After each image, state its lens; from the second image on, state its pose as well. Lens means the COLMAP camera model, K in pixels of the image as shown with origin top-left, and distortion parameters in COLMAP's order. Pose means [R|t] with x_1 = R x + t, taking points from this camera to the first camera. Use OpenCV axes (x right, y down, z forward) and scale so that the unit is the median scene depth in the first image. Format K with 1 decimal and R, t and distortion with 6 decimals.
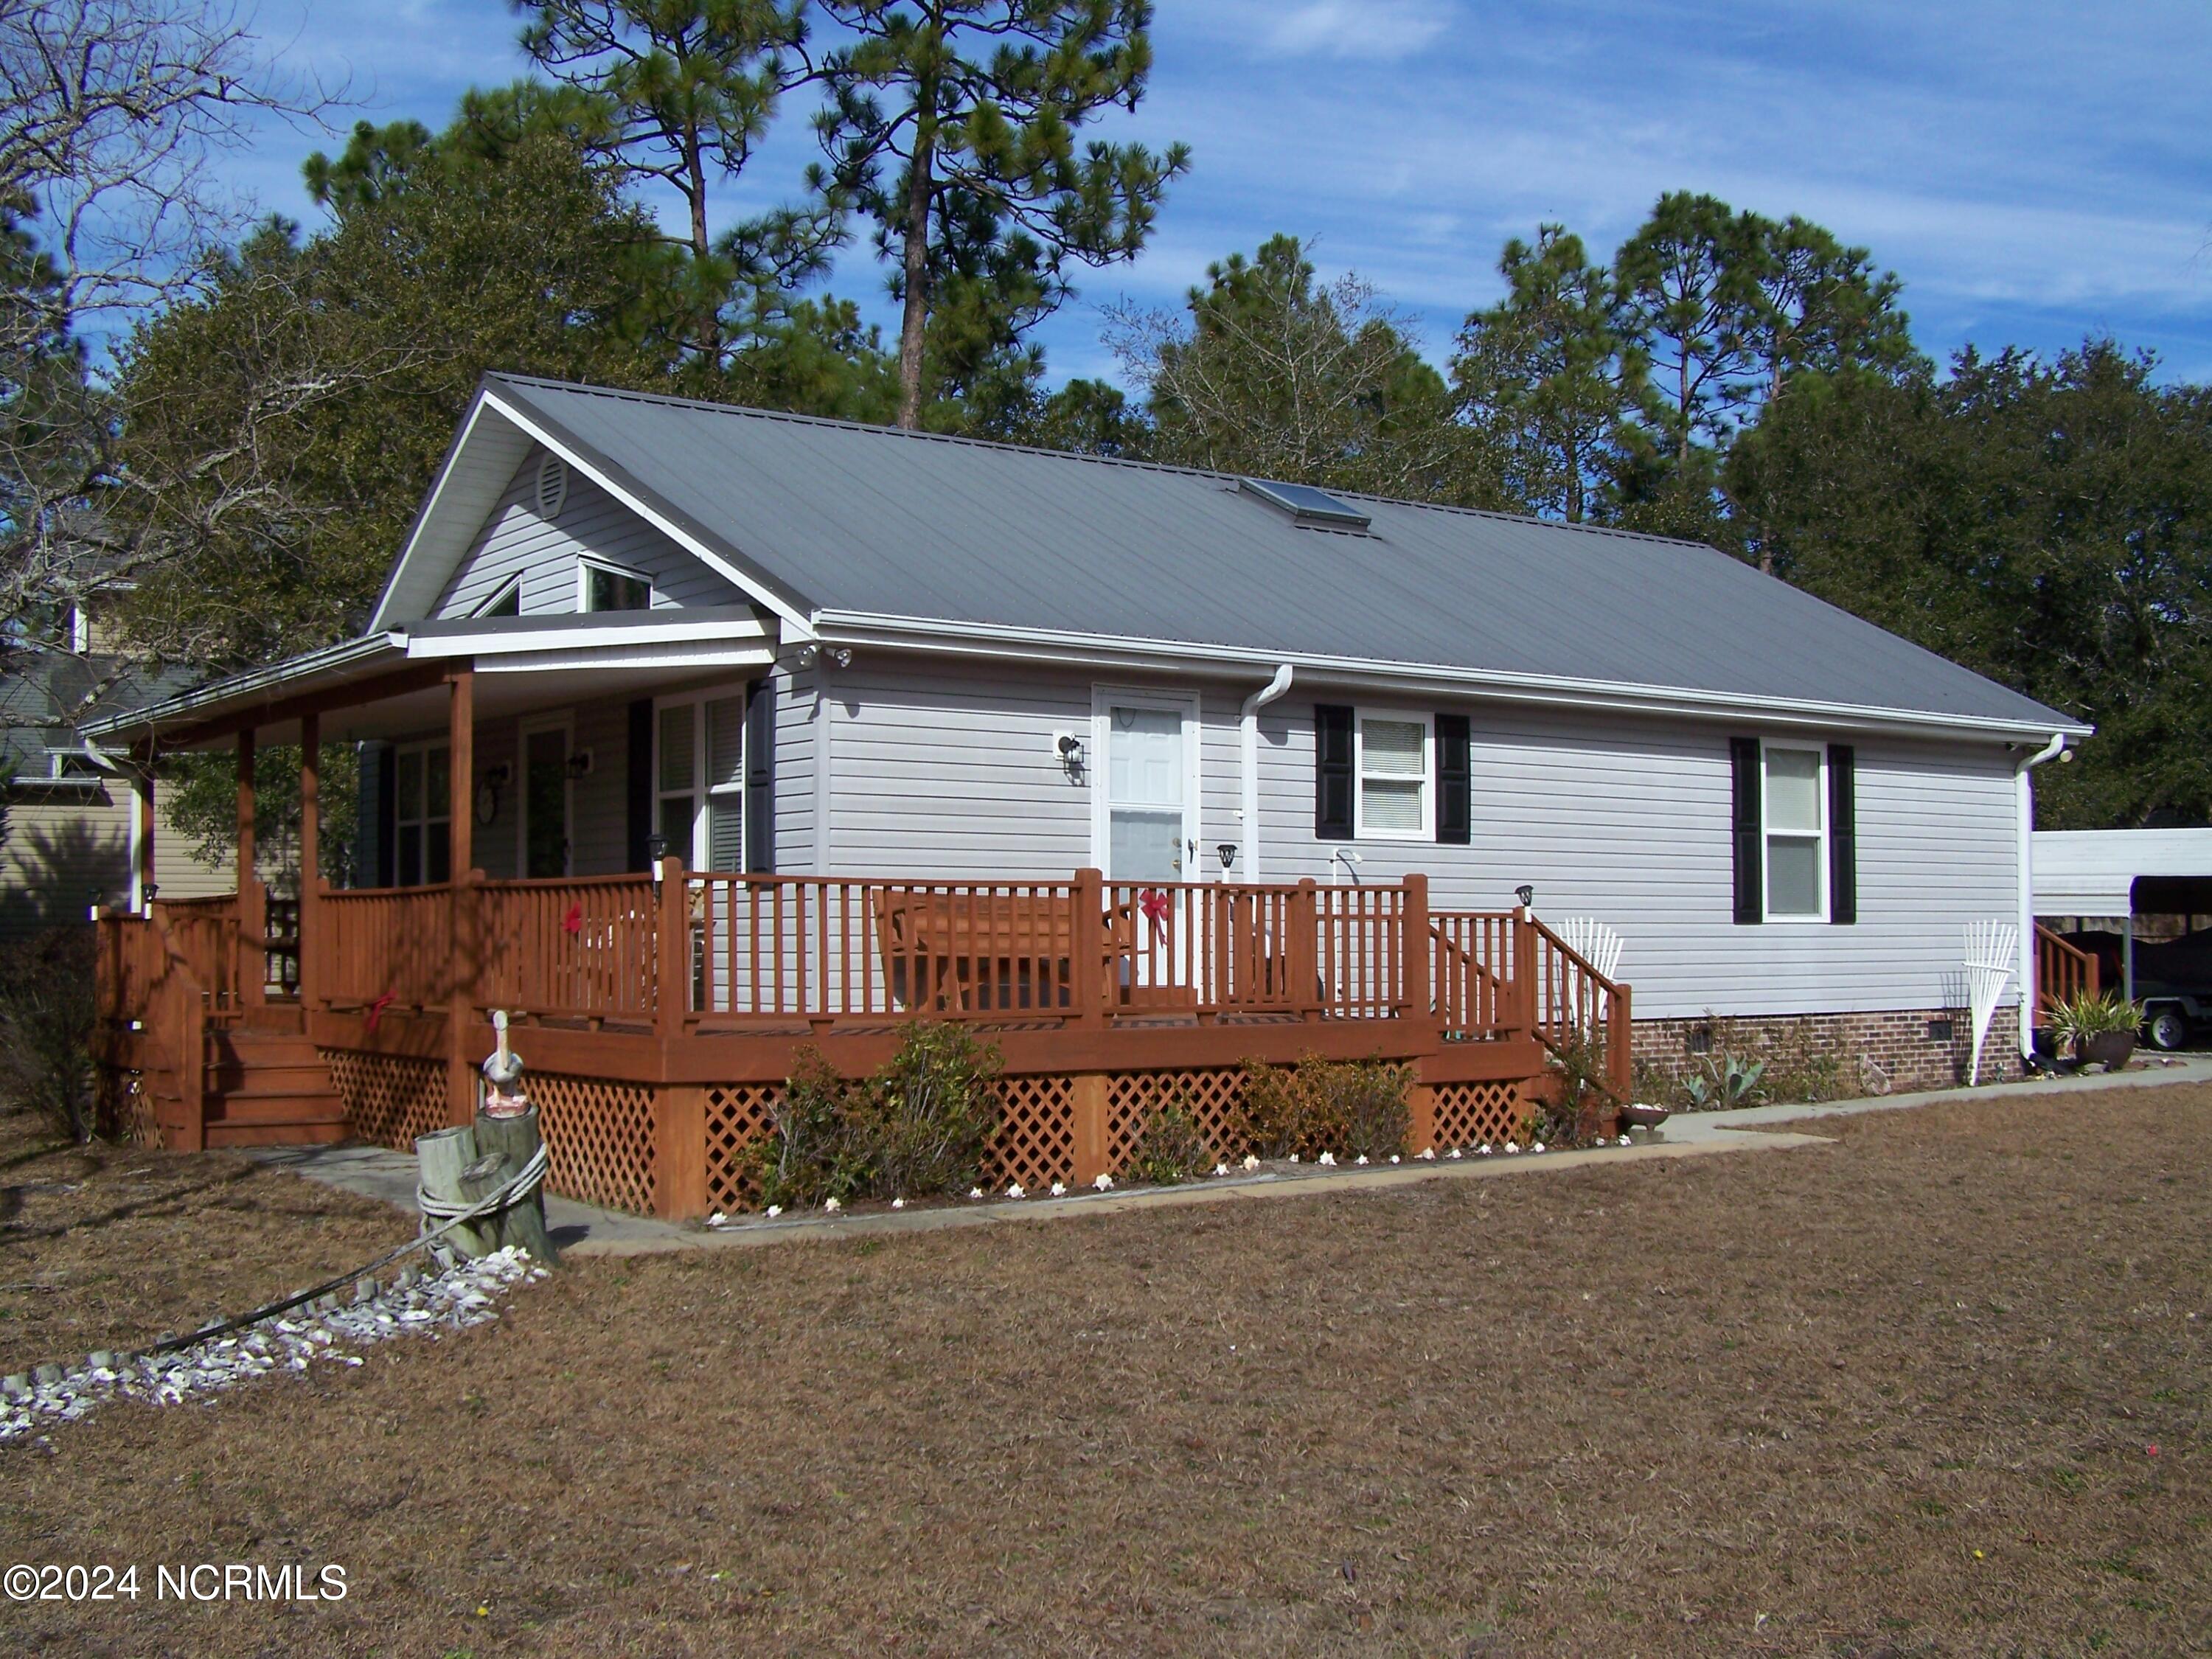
lens RADIAL K [[2479.7, 0, 1066.3], [0, 2479.7, 848.1], [0, 0, 1]] dist [-0.113358, 0.000000]
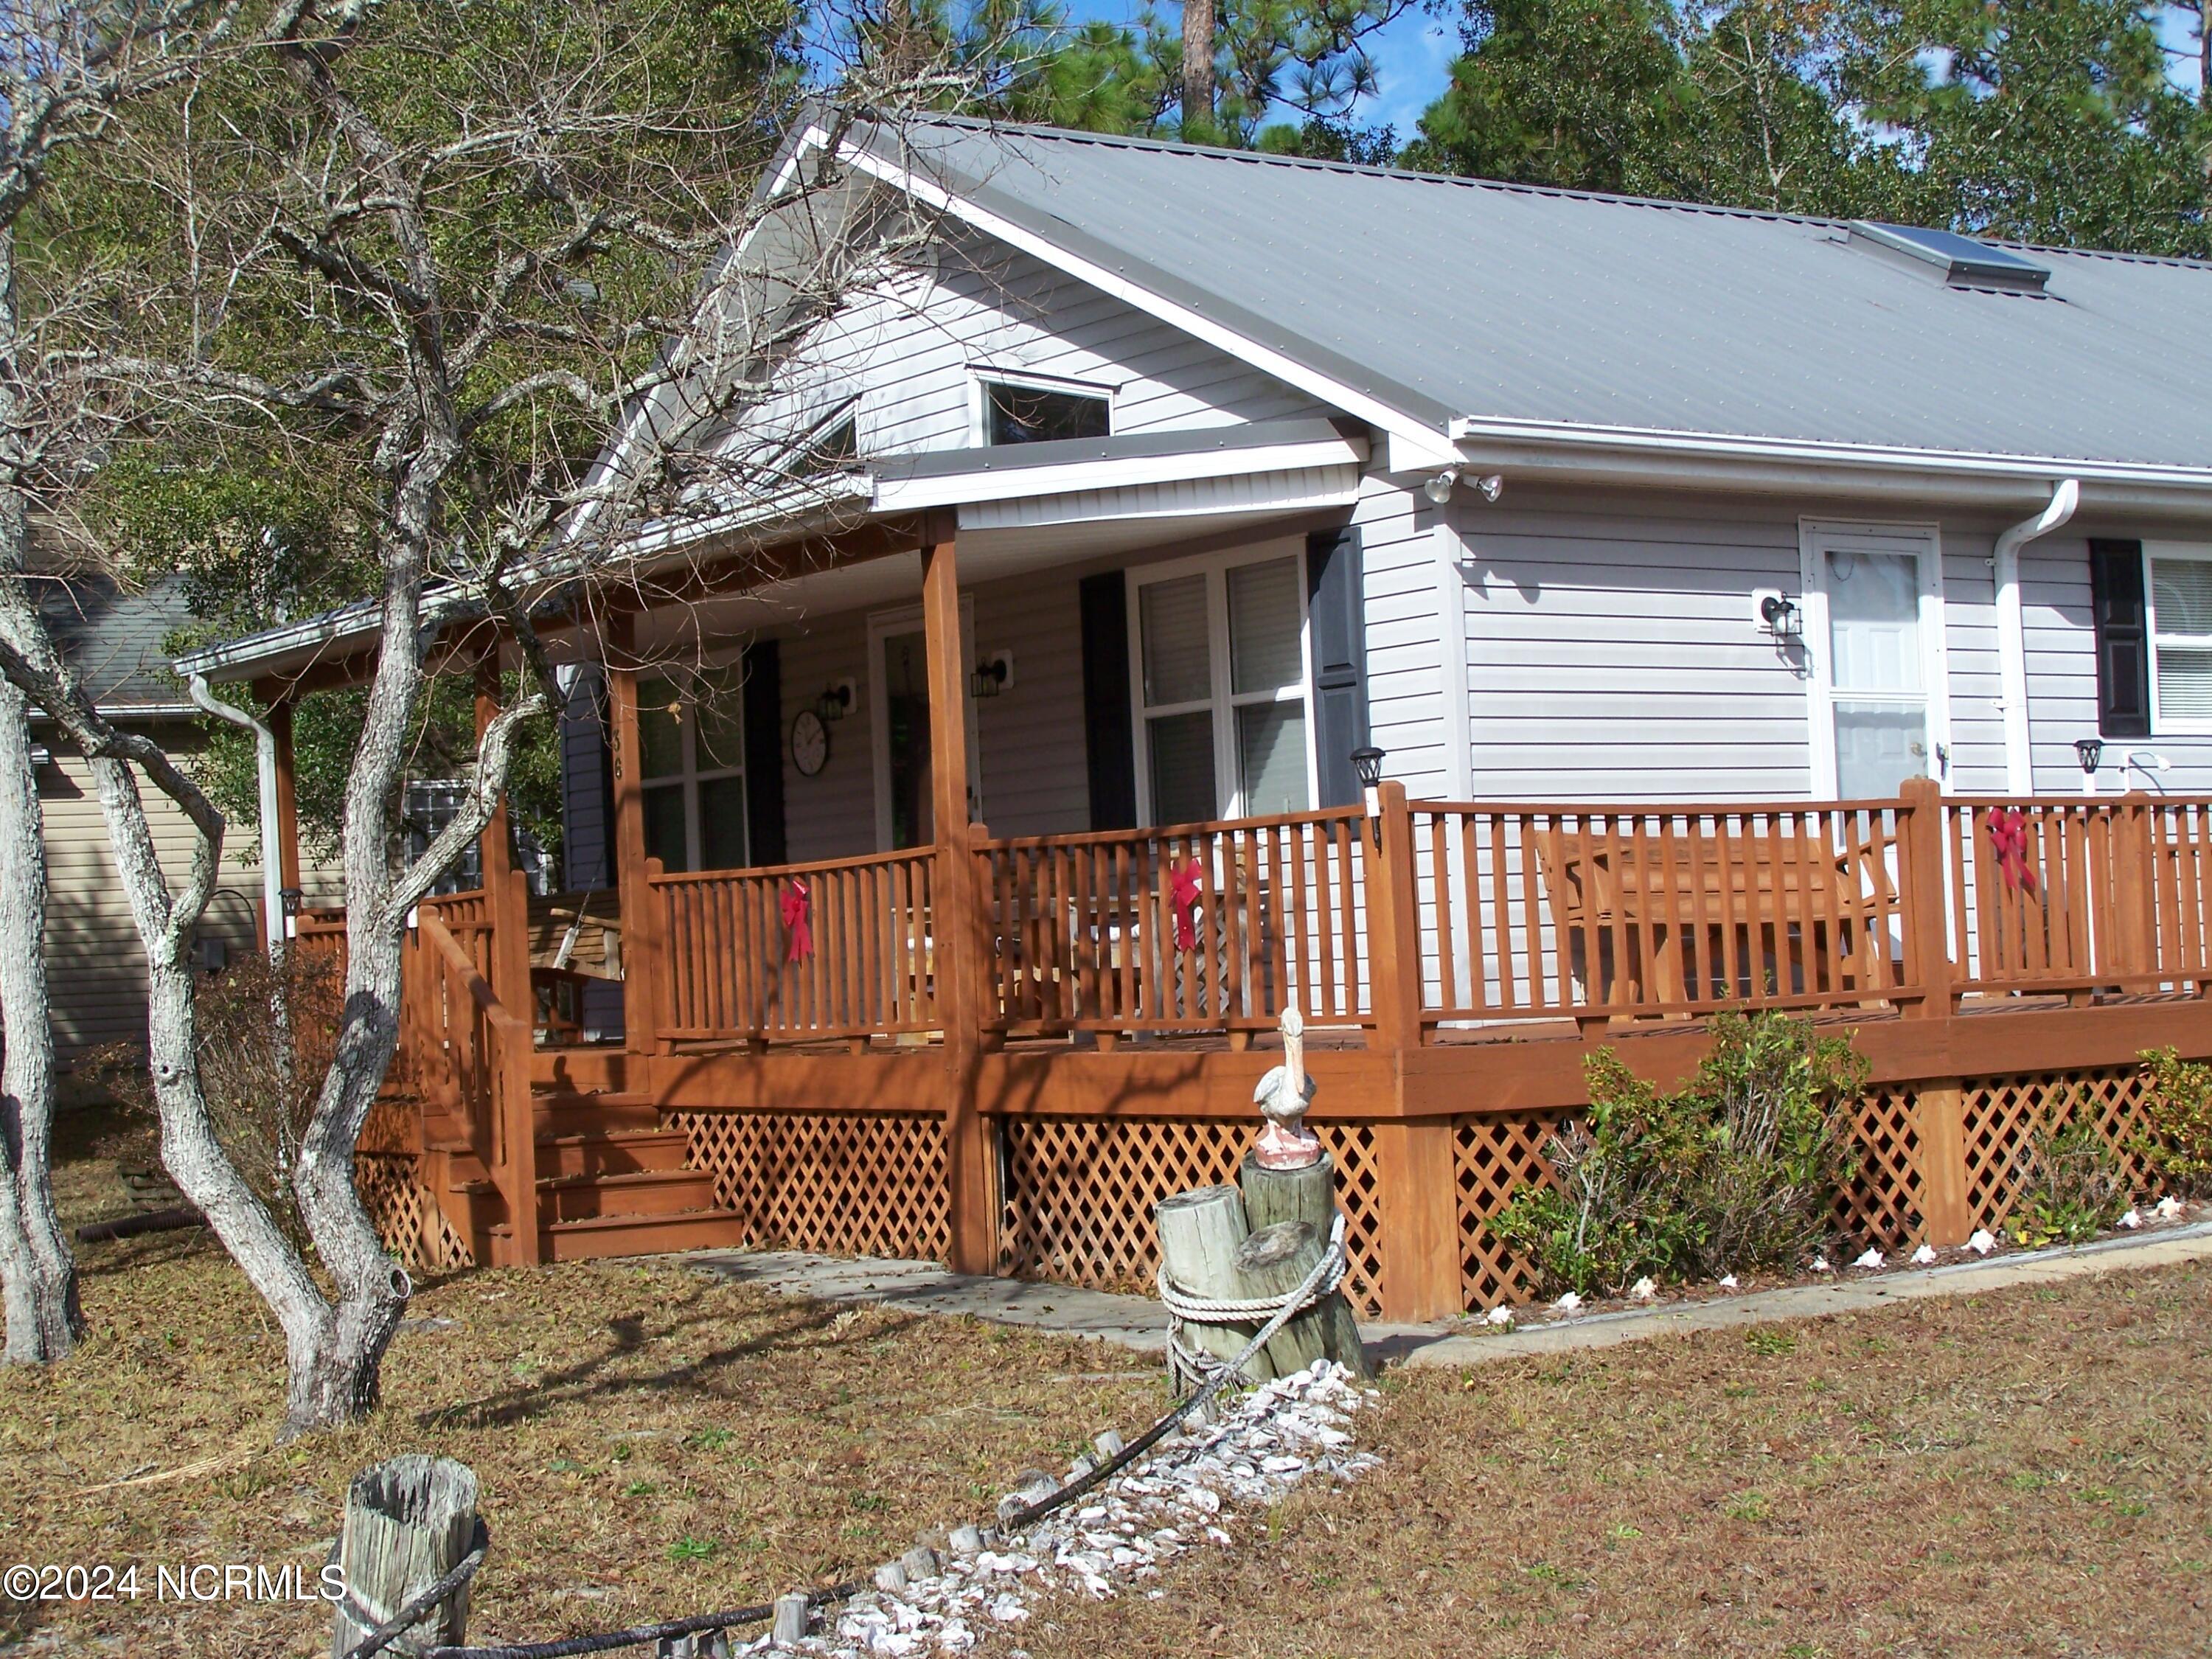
lens RADIAL K [[3630.1, 0, 1098.6], [0, 3630.1, 820.1], [0, 0, 1]] dist [-0.040095, 0.000000]
pose [[0.998984, -0.043281, -0.012564, -0.165443], [0.043250, 0.999061, -0.002734, 0.009978], [0.012671, 0.002188, 0.999917, 0.010204]]
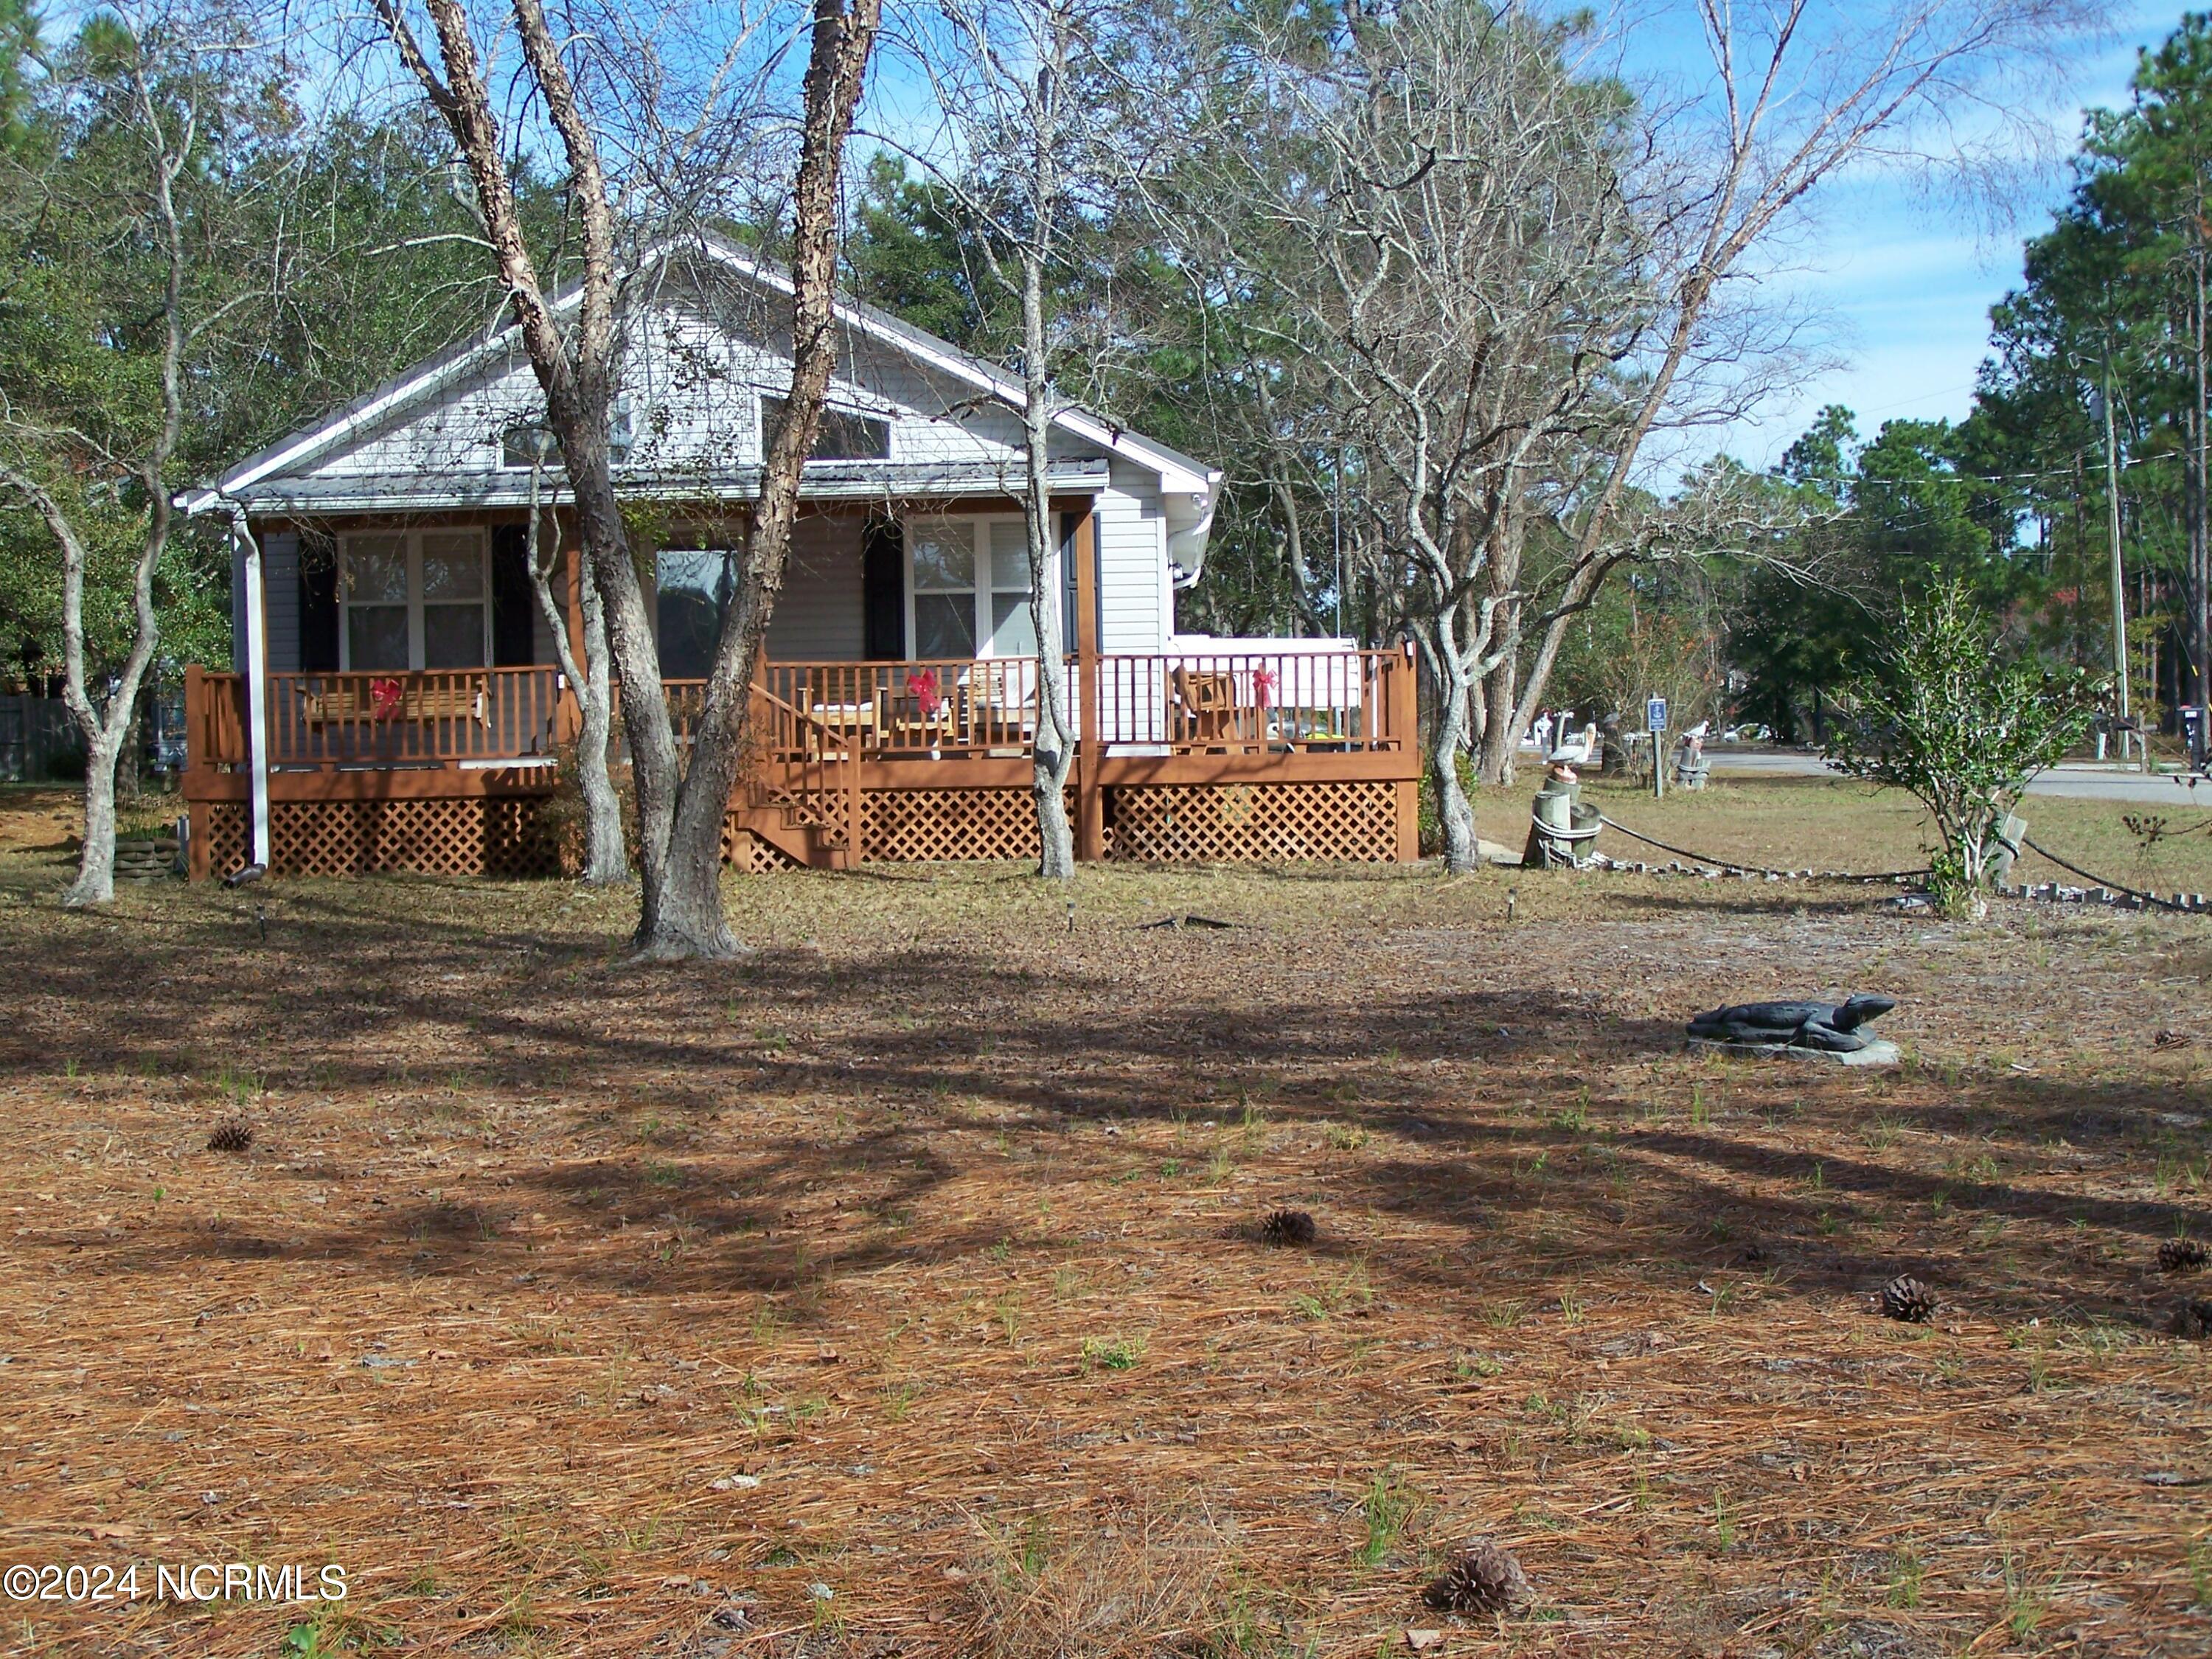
lens RADIAL K [[3630.1, 0, 1107.4], [0, 3630.1, 831.4], [0, 0, 1]] dist [-0.040095, 0.000000]
pose [[0.537187, -0.024200, 0.843116, -1.673266], [-0.009974, 0.999336, 0.035039, 0.035351], [-0.843404, -0.027232, 0.536589, -0.088474]]
